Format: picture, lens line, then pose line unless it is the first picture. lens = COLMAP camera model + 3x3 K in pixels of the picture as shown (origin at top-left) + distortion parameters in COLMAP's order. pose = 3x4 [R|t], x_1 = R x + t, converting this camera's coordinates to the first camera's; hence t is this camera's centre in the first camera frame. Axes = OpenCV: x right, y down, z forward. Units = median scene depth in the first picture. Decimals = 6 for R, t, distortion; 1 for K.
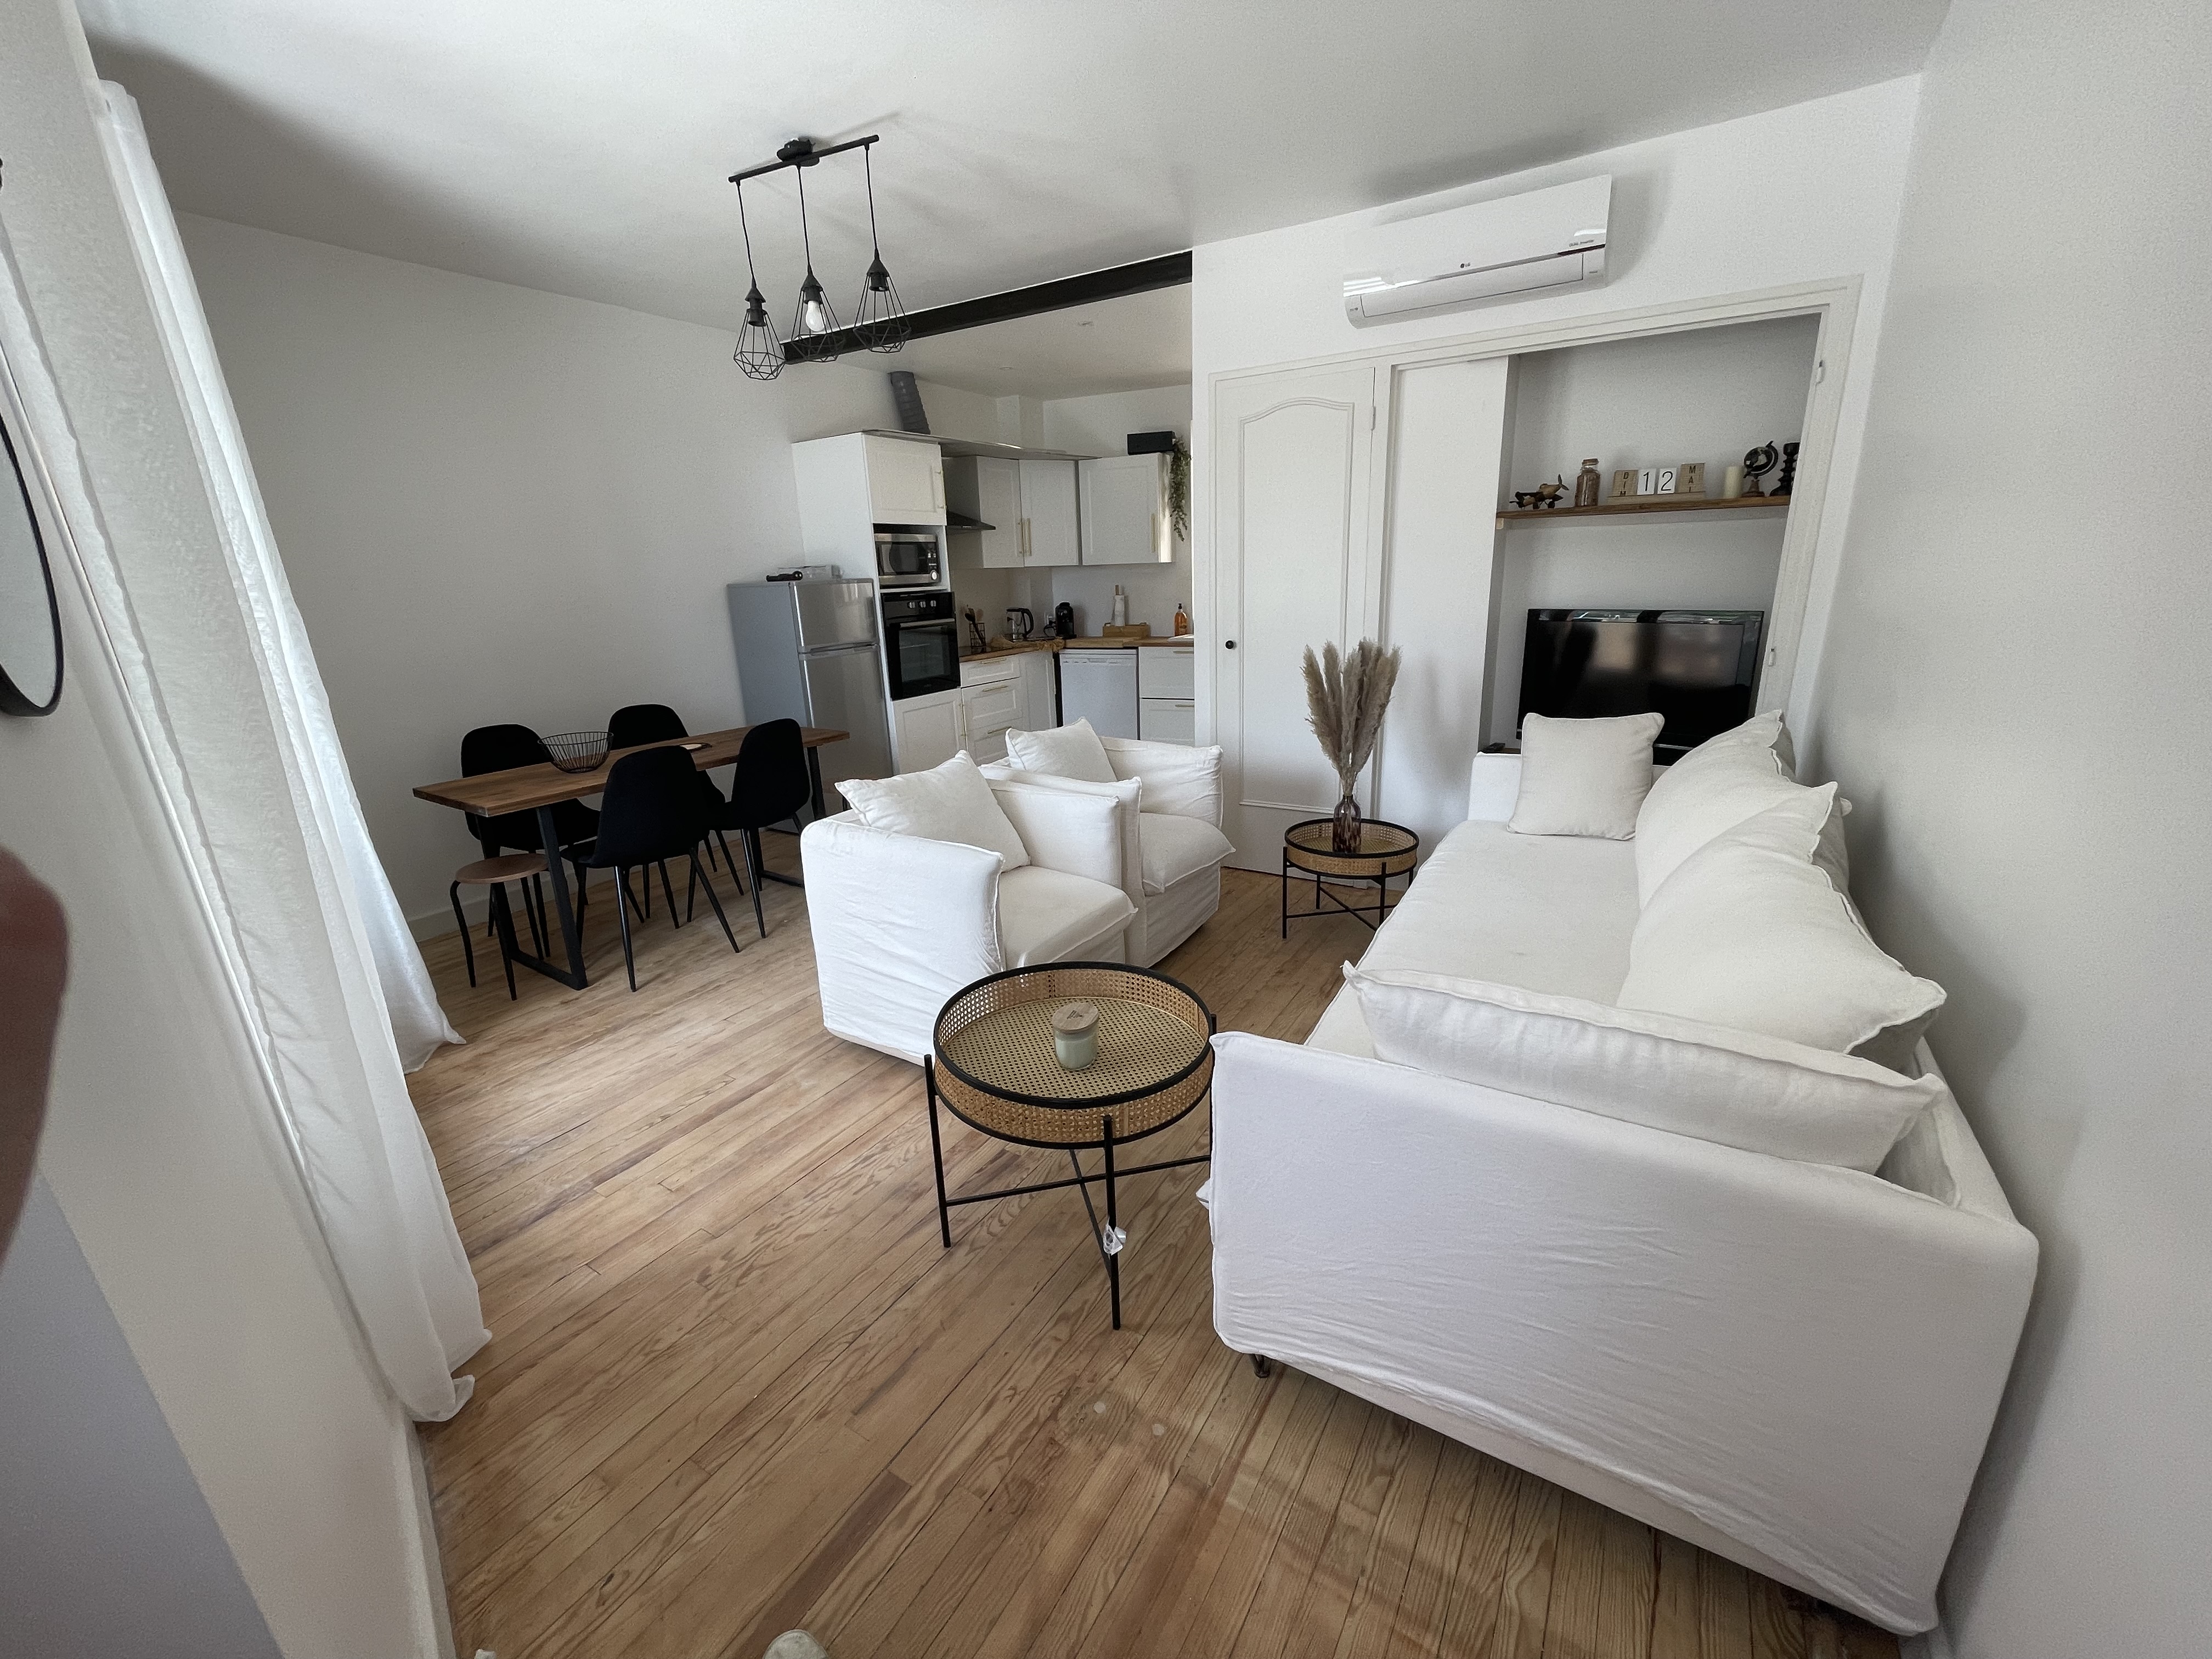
lens RADIAL K [[901.8, 0, 1106.0], [0, 901.8, 829.5], [0, 0, 1]] dist [-0.001578, -0.000100]
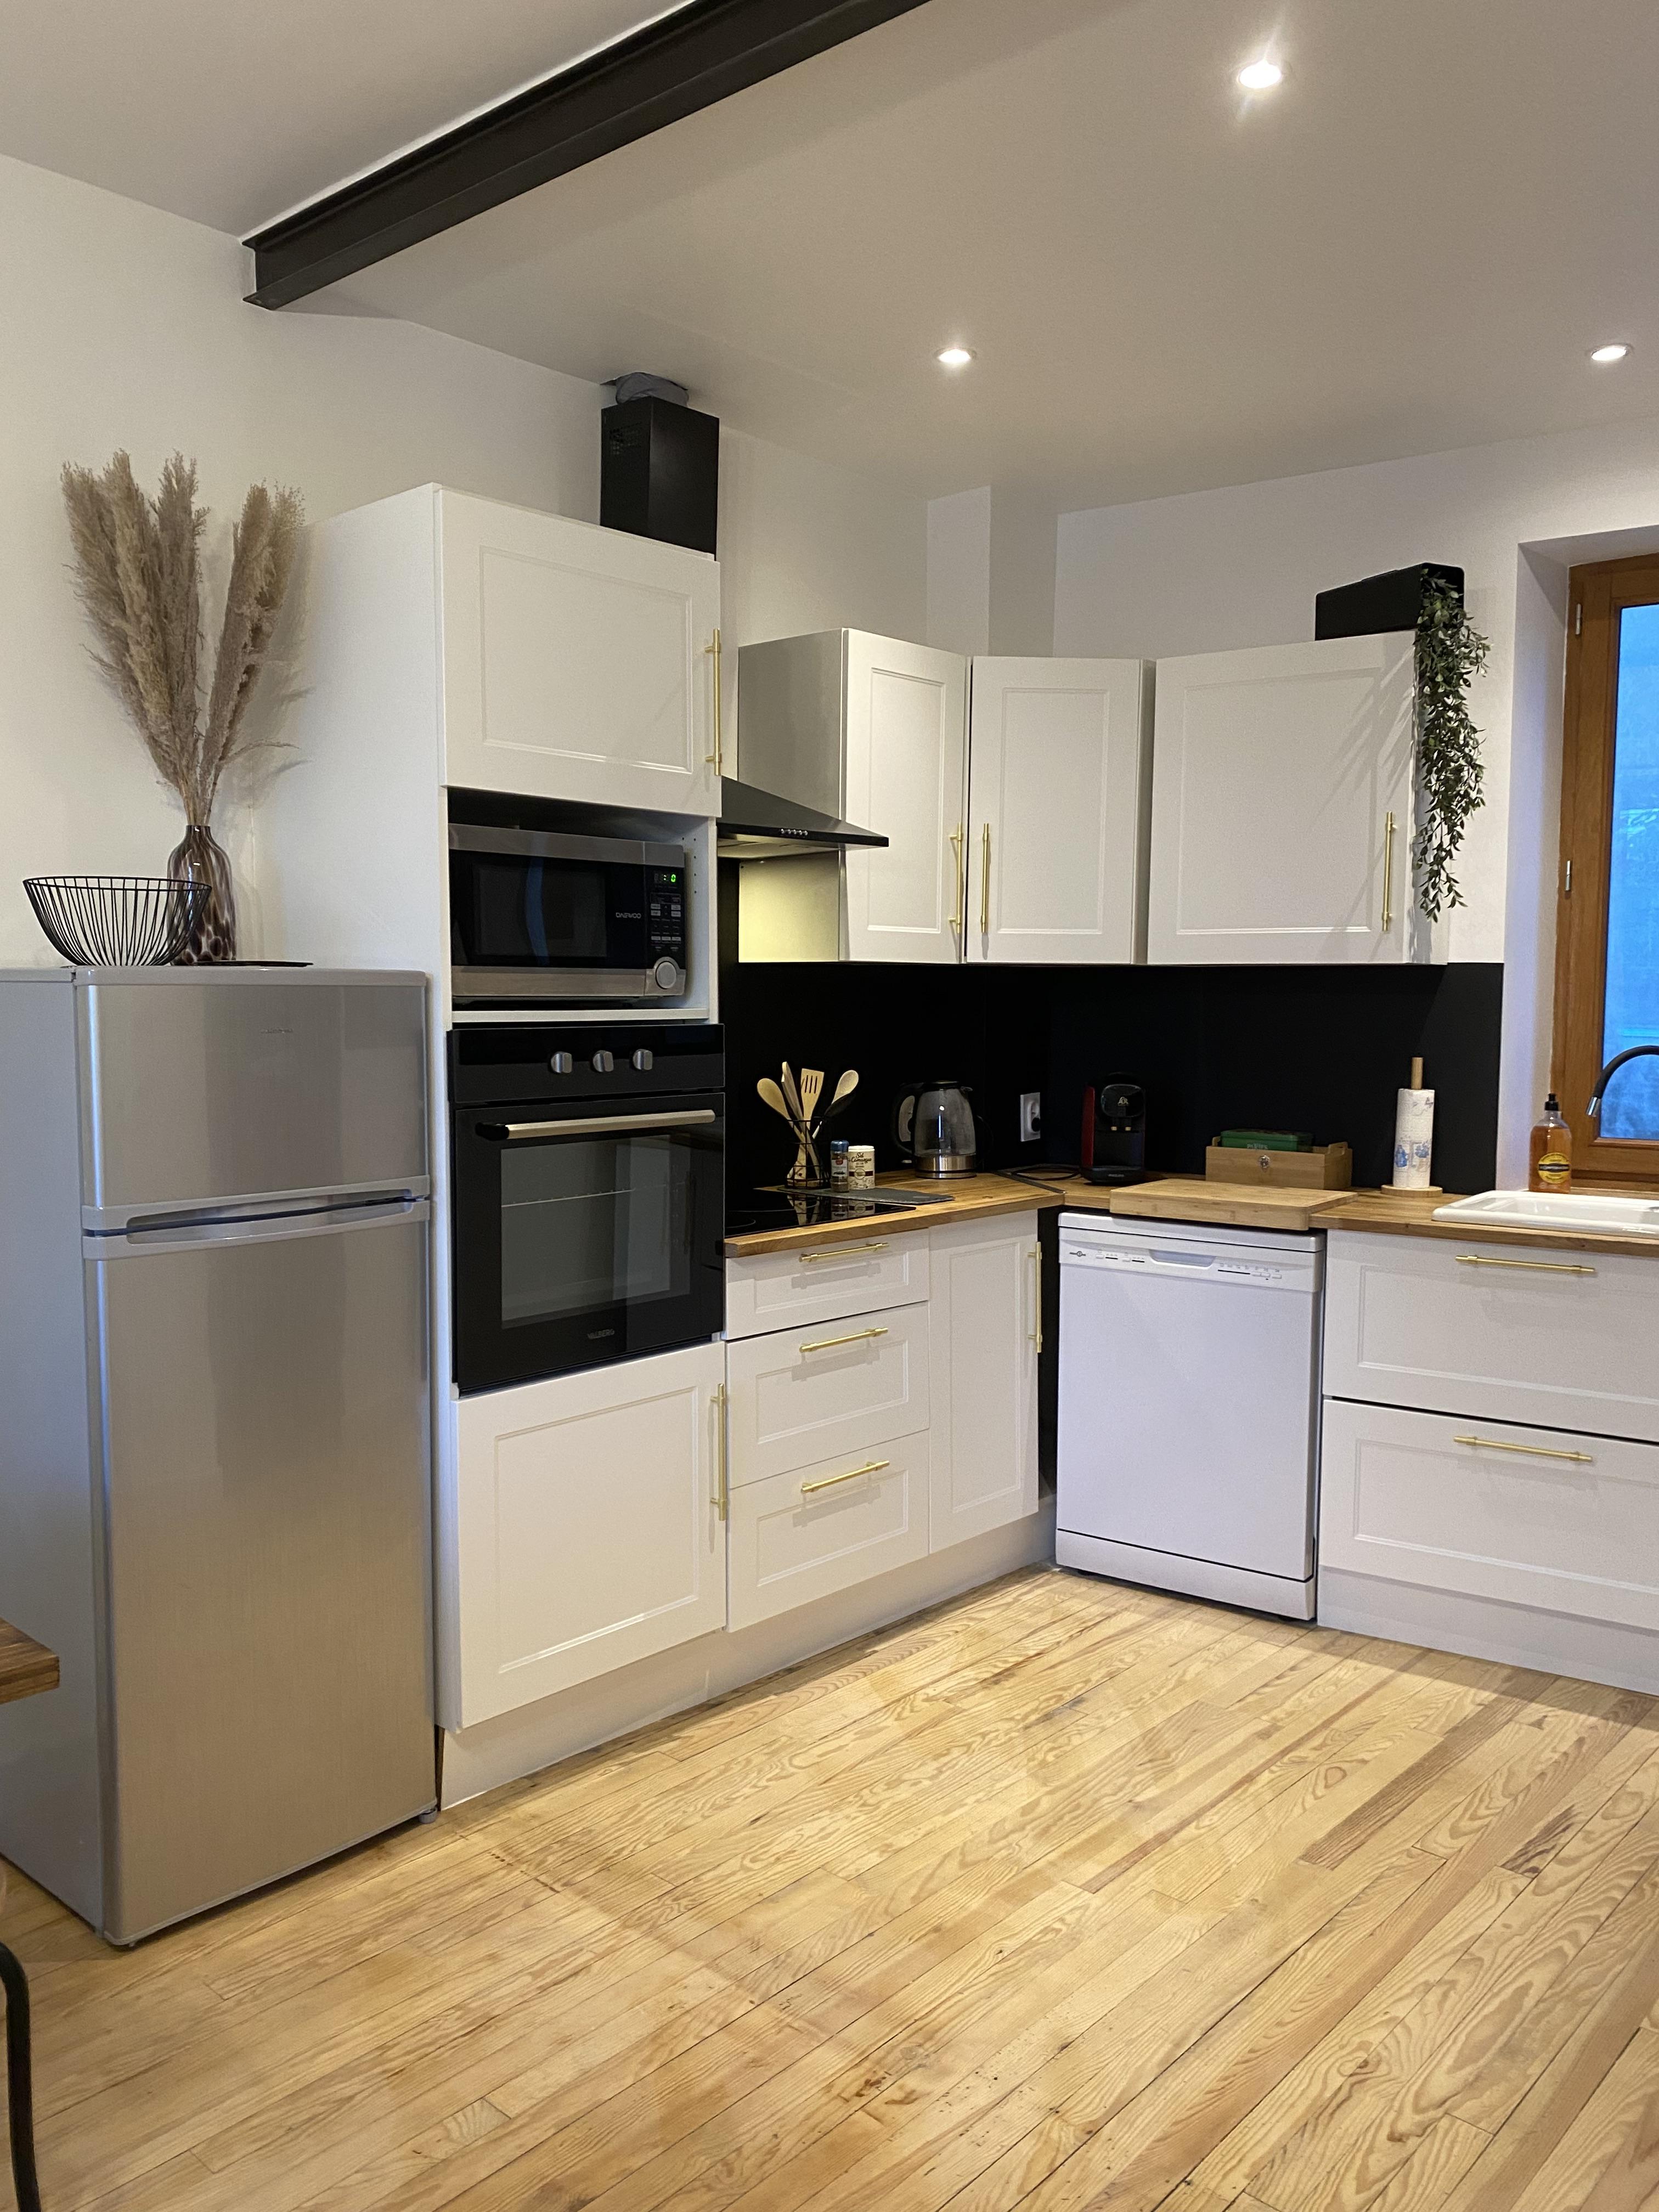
lens RADIAL K [[1724.2, 0, 829.5], [0, 1724.2, 1106.0], [0, 0, 1]] dist [-0.119055, -0.001462]
pose [[0.983354, 0.053965, -0.173499, -0.034495], [-0.087993, 0.976871, -0.194883, -0.131886], [0.158969, 0.206906, 0.965359, 0.465475]]
